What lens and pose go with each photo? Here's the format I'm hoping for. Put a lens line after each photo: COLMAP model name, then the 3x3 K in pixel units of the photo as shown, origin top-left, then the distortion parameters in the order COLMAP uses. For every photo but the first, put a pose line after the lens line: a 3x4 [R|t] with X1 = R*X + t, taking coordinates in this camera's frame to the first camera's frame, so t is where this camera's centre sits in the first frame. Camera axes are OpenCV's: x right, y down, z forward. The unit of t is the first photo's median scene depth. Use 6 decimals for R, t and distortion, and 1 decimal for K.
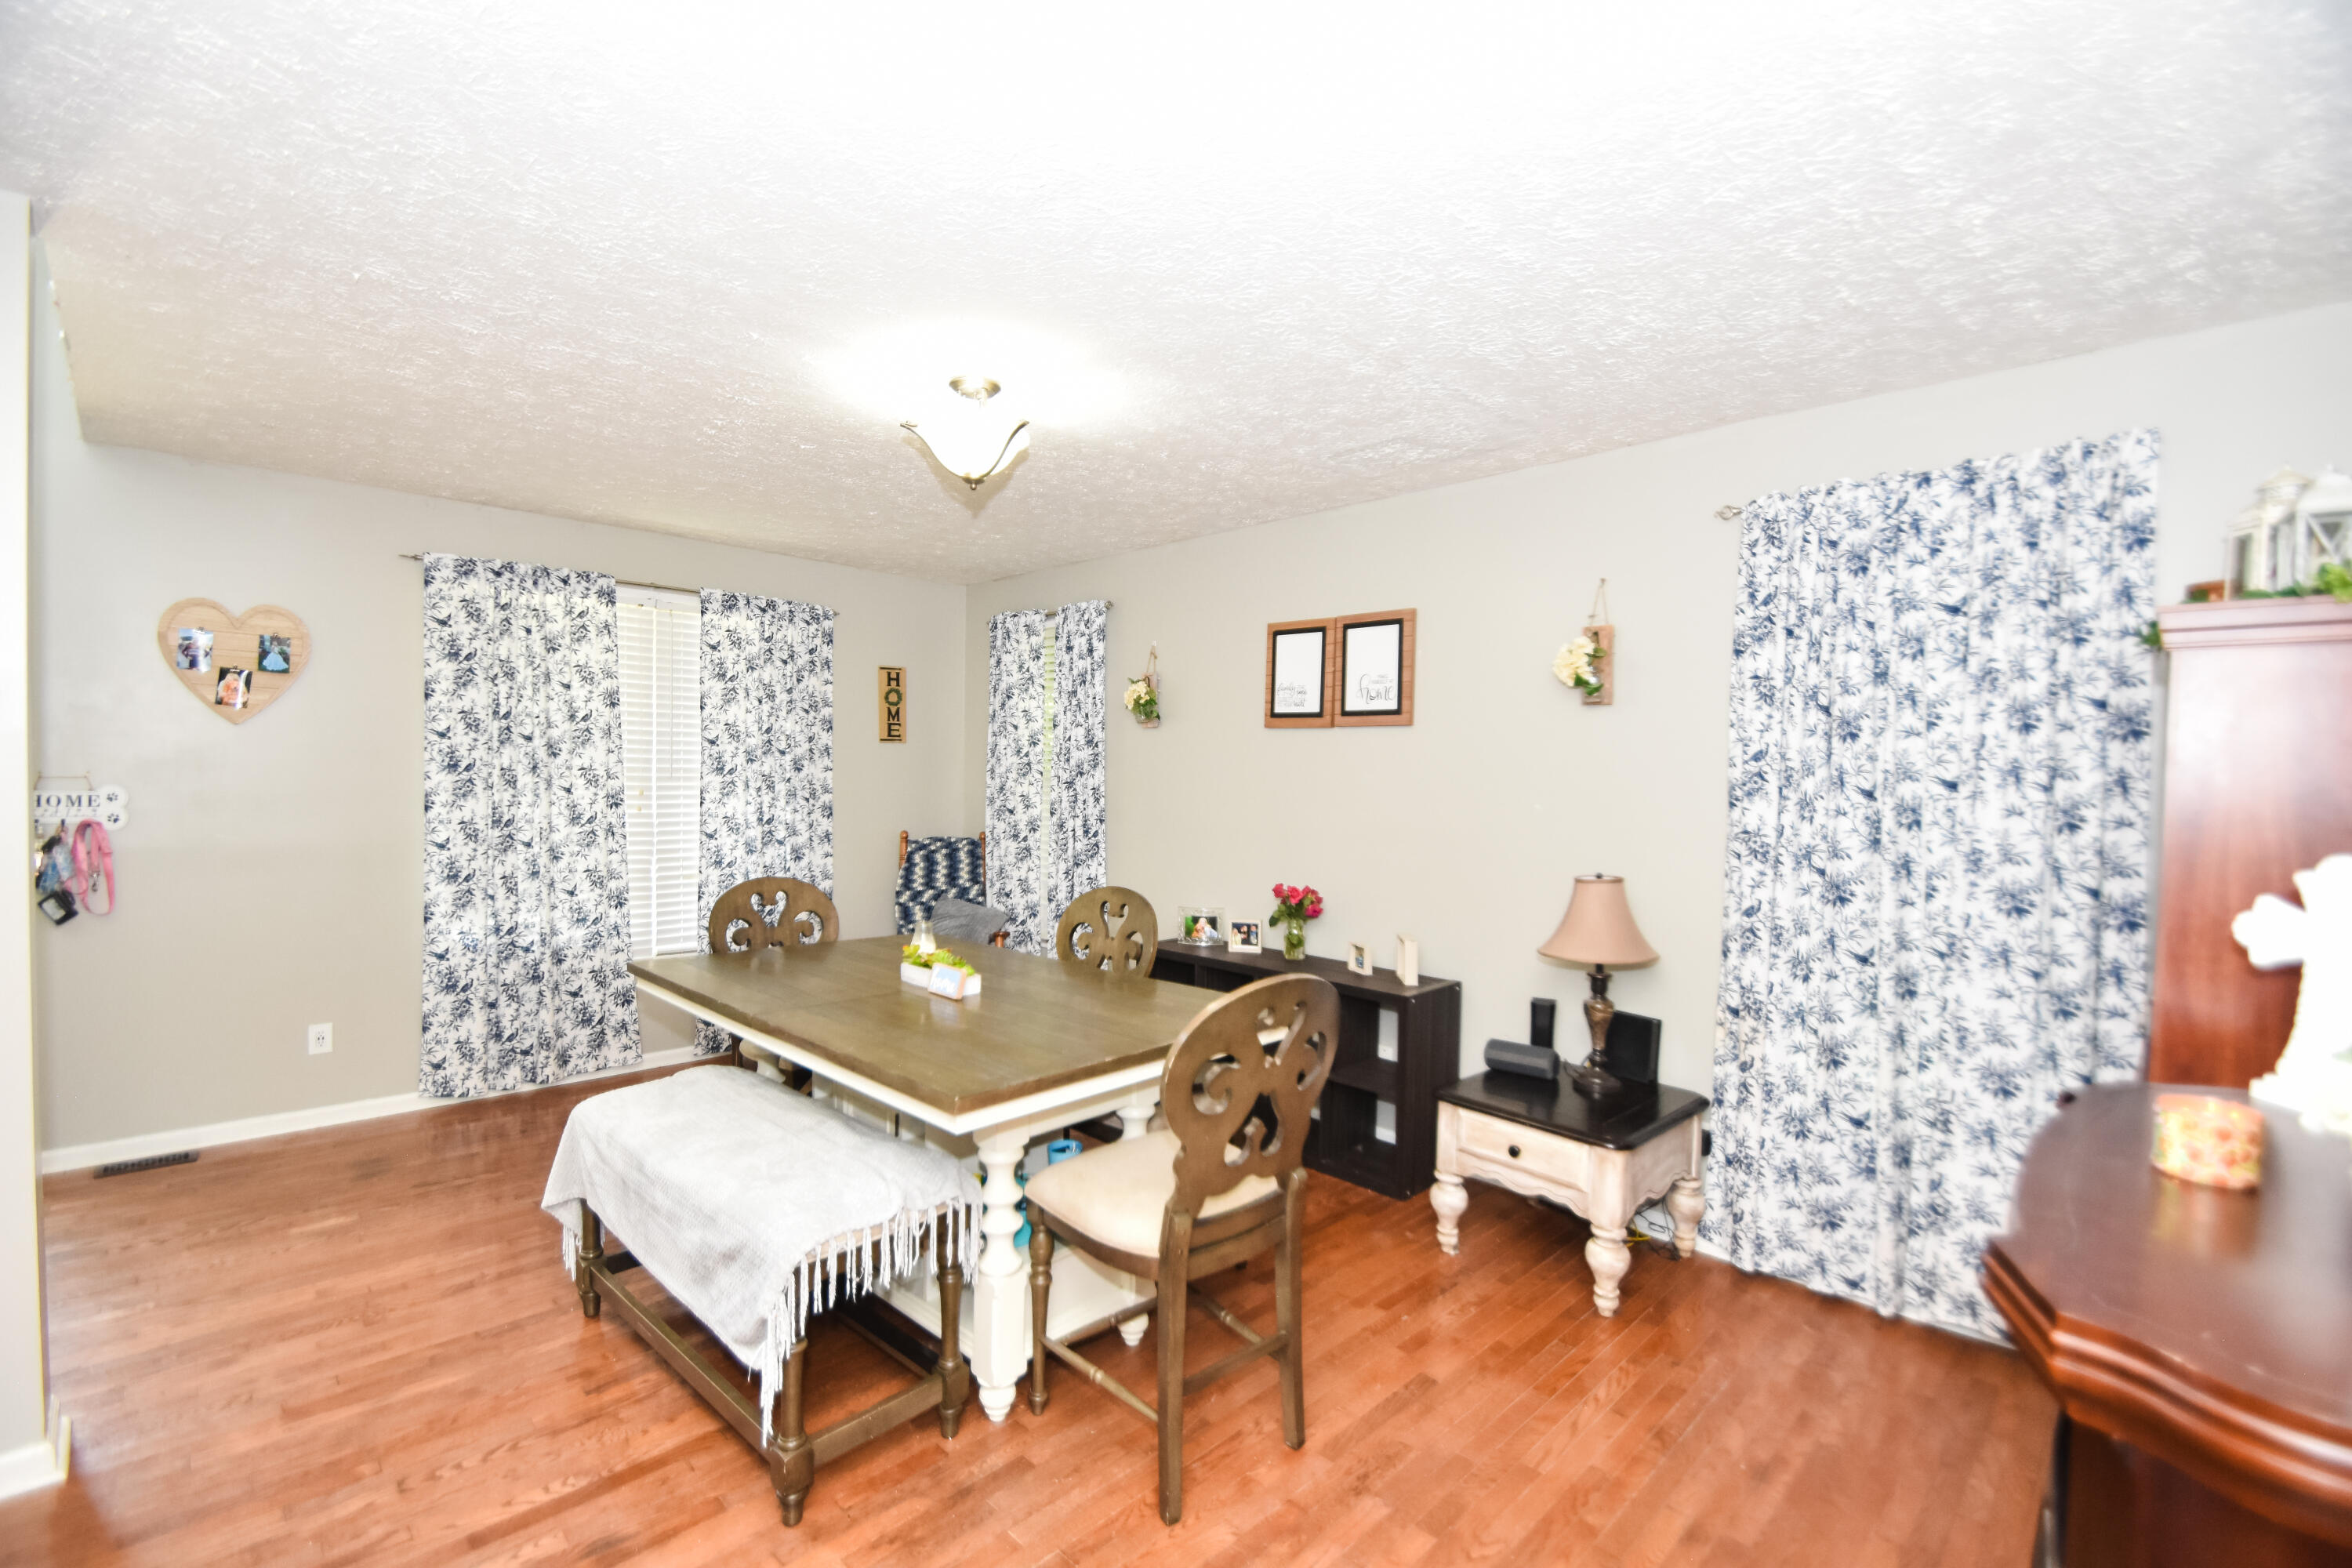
lens RADIAL K [[1029.5, 0, 1176.0], [0, 1029.5, 784.0], [0, 0, 1]] dist [0.001141, 0.000097]
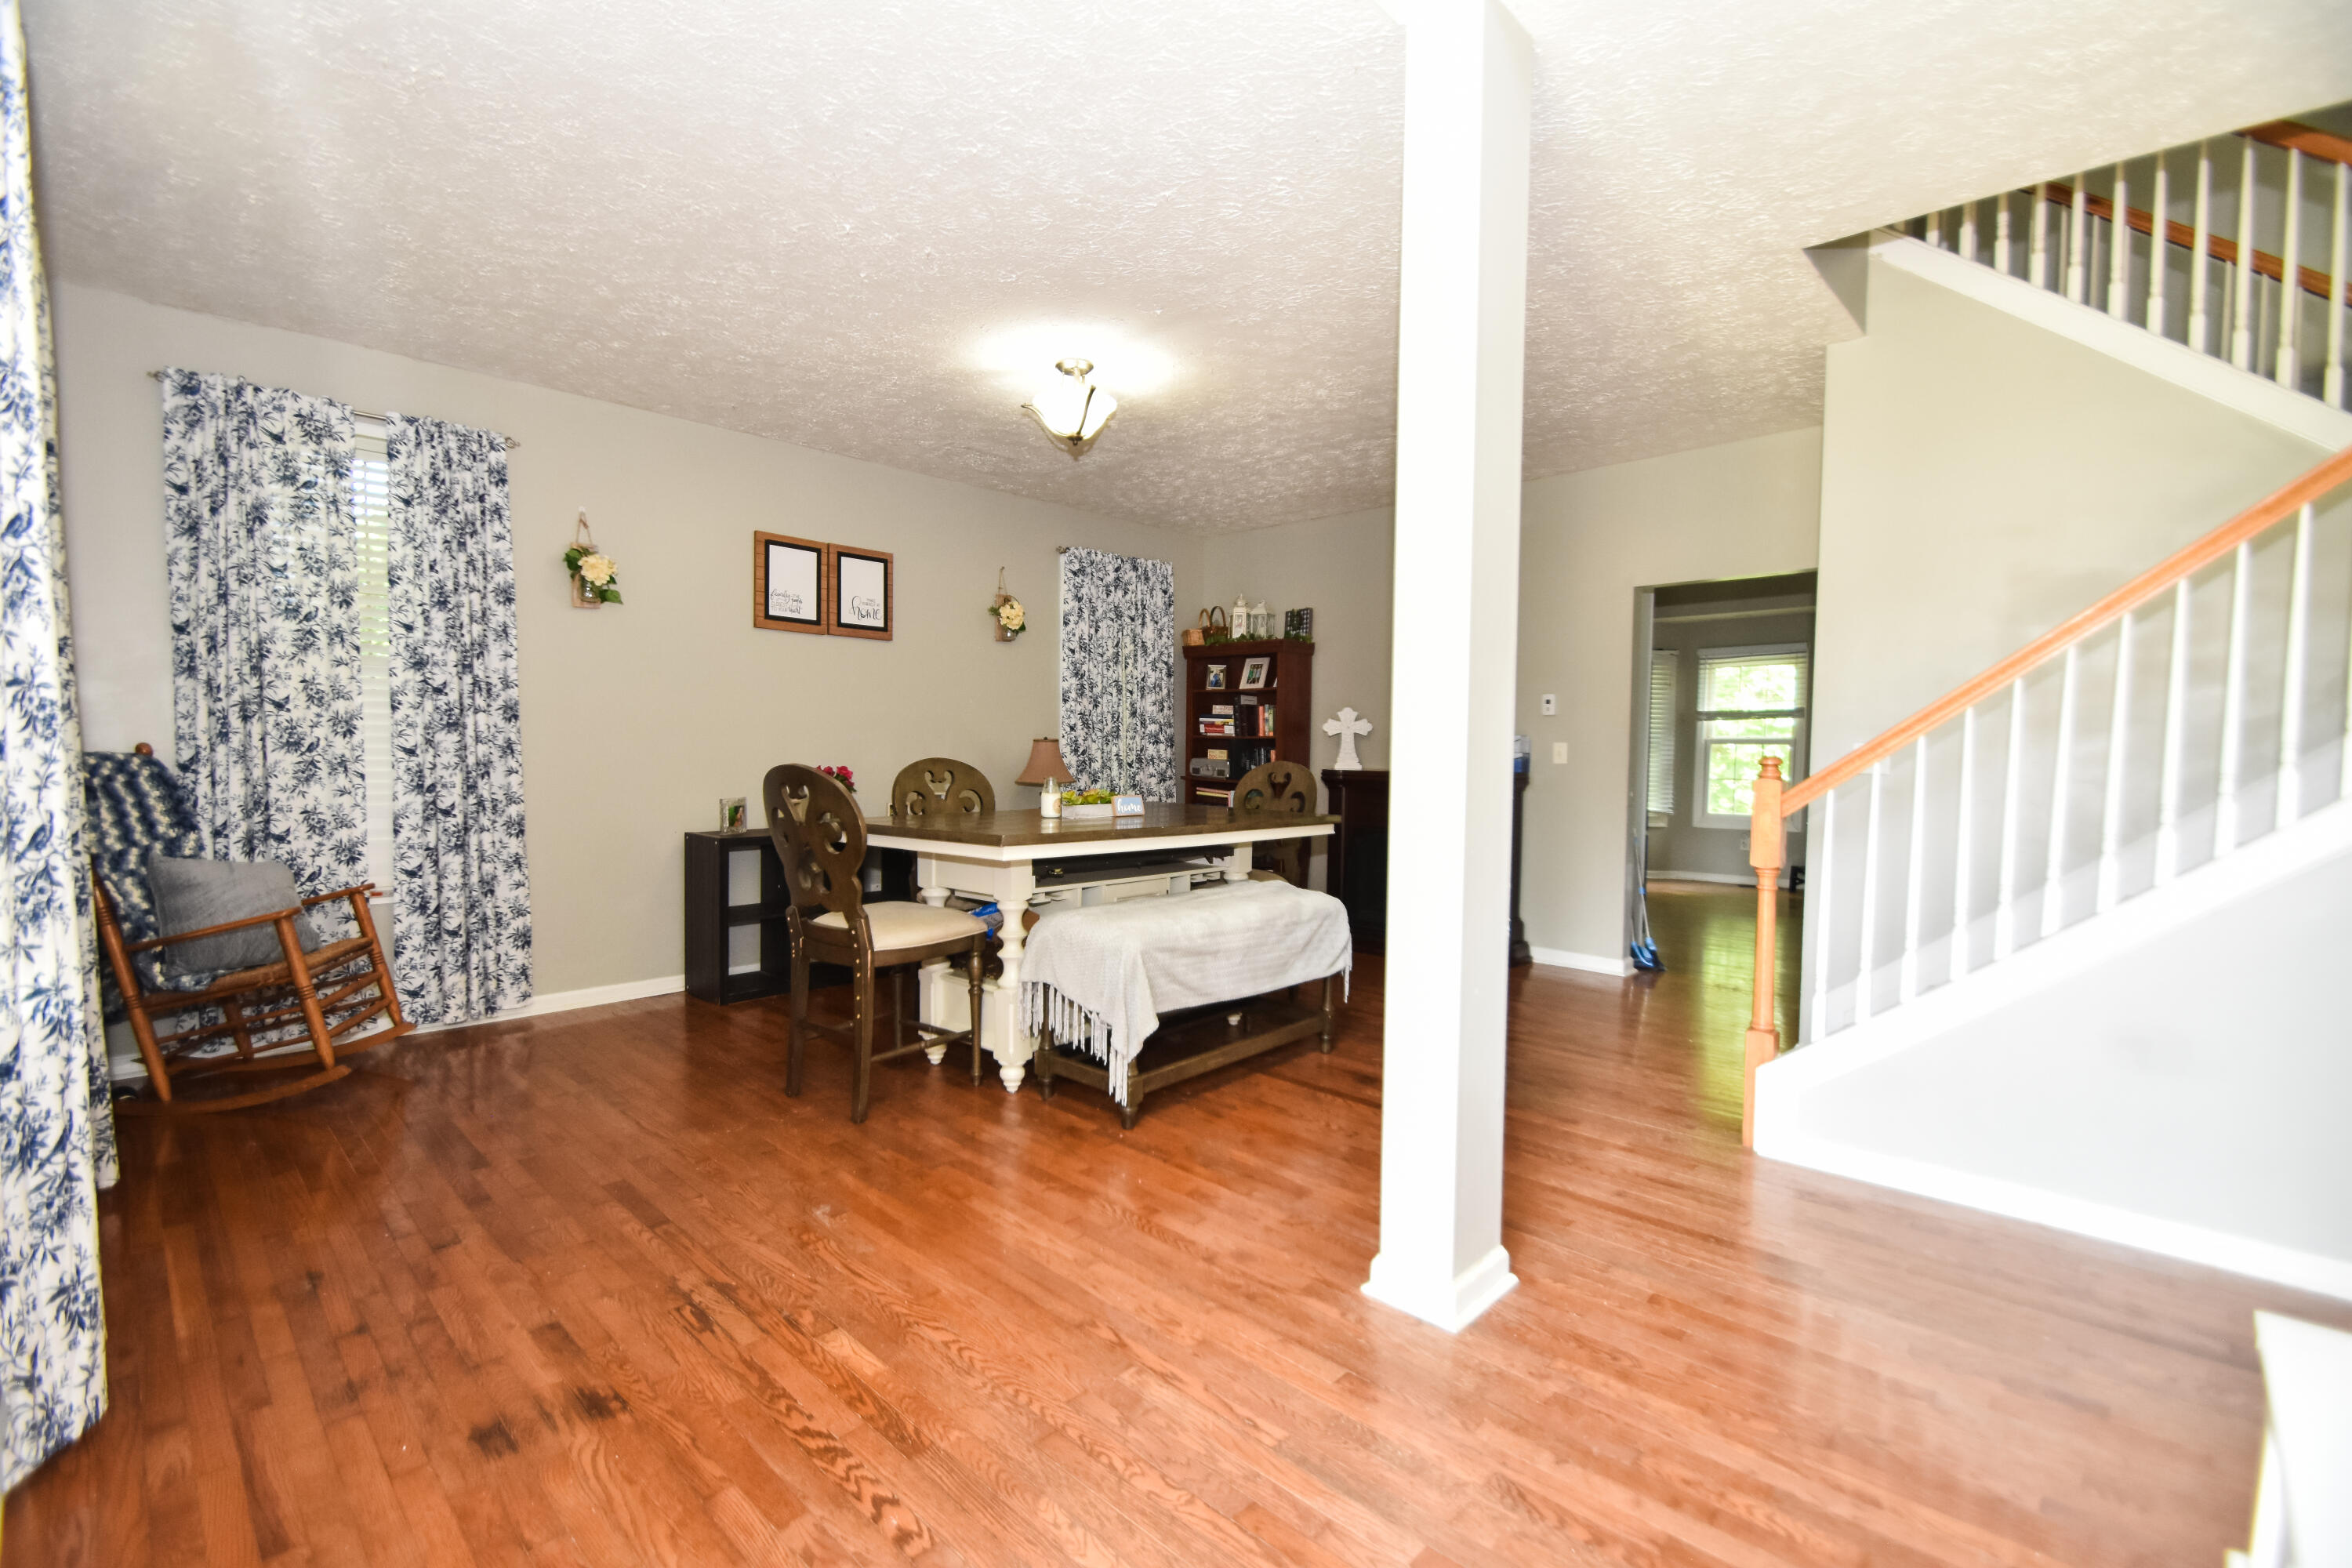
lens RADIAL K [[1029.5, 0, 1176.0], [0, 1029.5, 784.0], [0, 0, 1]] dist [0.001141, 0.000097]
pose [[-0.029264, -0.061466, 0.997680, -1.093251], [-0.008831, 0.998084, 0.061232, 0.042521], [-0.999533, -0.007018, -0.029751, 0.638721]]
